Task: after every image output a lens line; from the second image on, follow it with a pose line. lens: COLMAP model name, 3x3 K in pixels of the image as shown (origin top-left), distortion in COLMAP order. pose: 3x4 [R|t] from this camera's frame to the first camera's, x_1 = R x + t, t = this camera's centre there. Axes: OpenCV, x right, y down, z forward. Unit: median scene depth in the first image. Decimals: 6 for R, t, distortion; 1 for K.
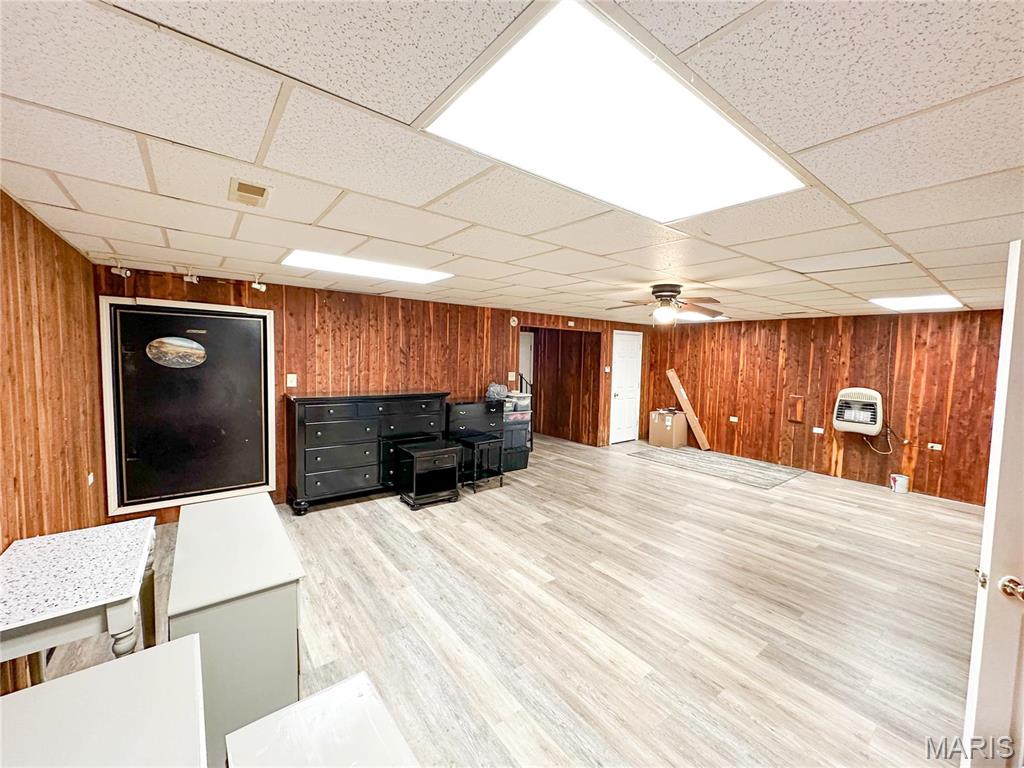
lens RADIAL K [[407.8, 0, 510.7], [0, 407.8, 381.2], [0, 0, 1]] dist [-0.003514, 0.000630]
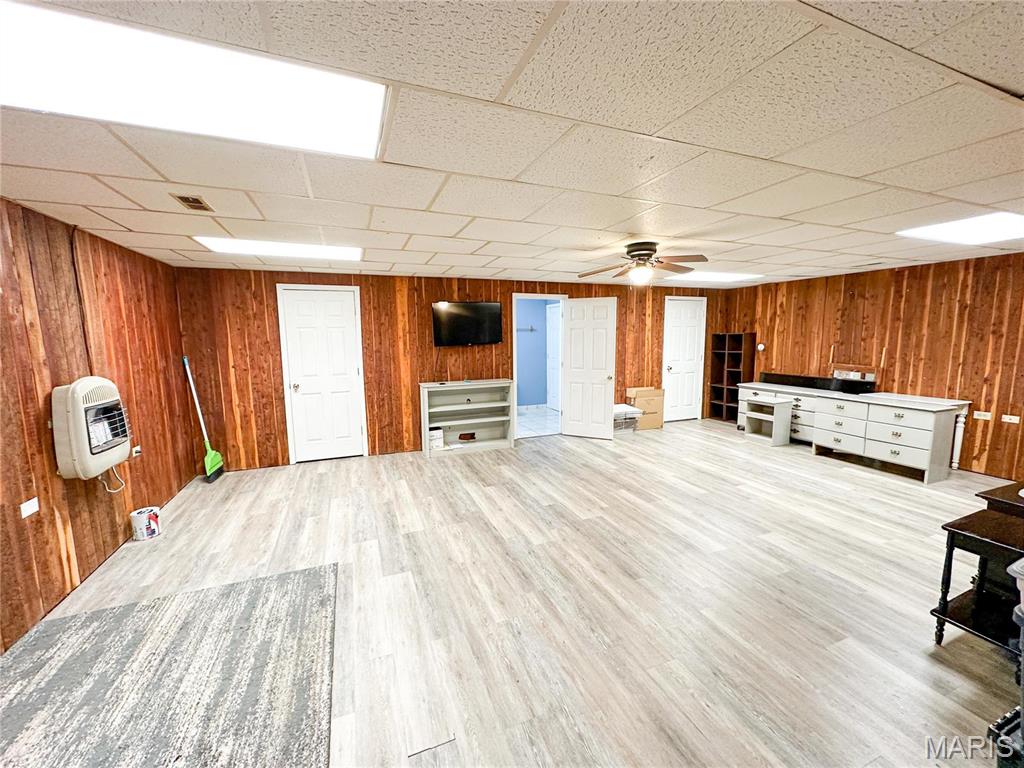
lens RADIAL K [[407.8, 0, 510.2], [0, 407.8, 390.6], [0, 0, 1]] dist [-0.003514, 0.000630]
pose [[-0.961179, -0.052322, 0.270921, 0.272586], [0.005132, 0.978297, 0.207144, -0.066163], [-0.275879, 0.200493, -0.940050, 1.371345]]
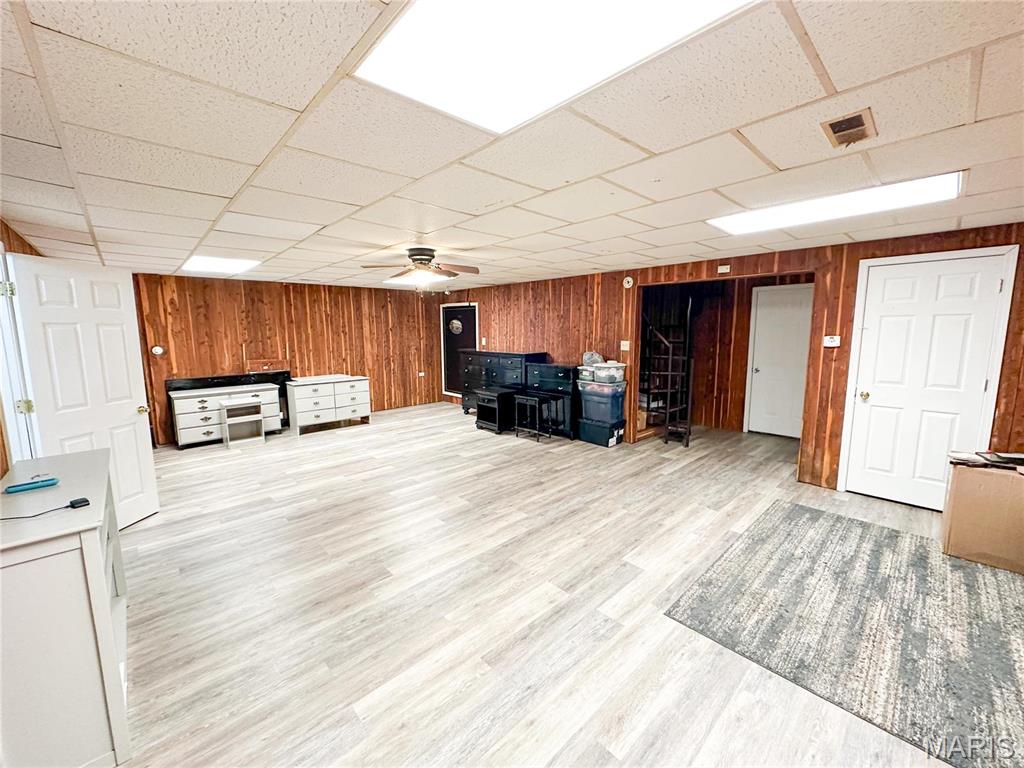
lens RADIAL K [[407.8, 0, 514.1], [0, 407.8, 382.2], [0, 0, 1]] dist [-0.003514, 0.000630]
pose [[0.101545, 0.108657, -0.988879, 0.996155], [-0.055850, 0.993072, 0.103383, -0.012718], [0.993262, 0.044731, 0.106910, 0.769715]]
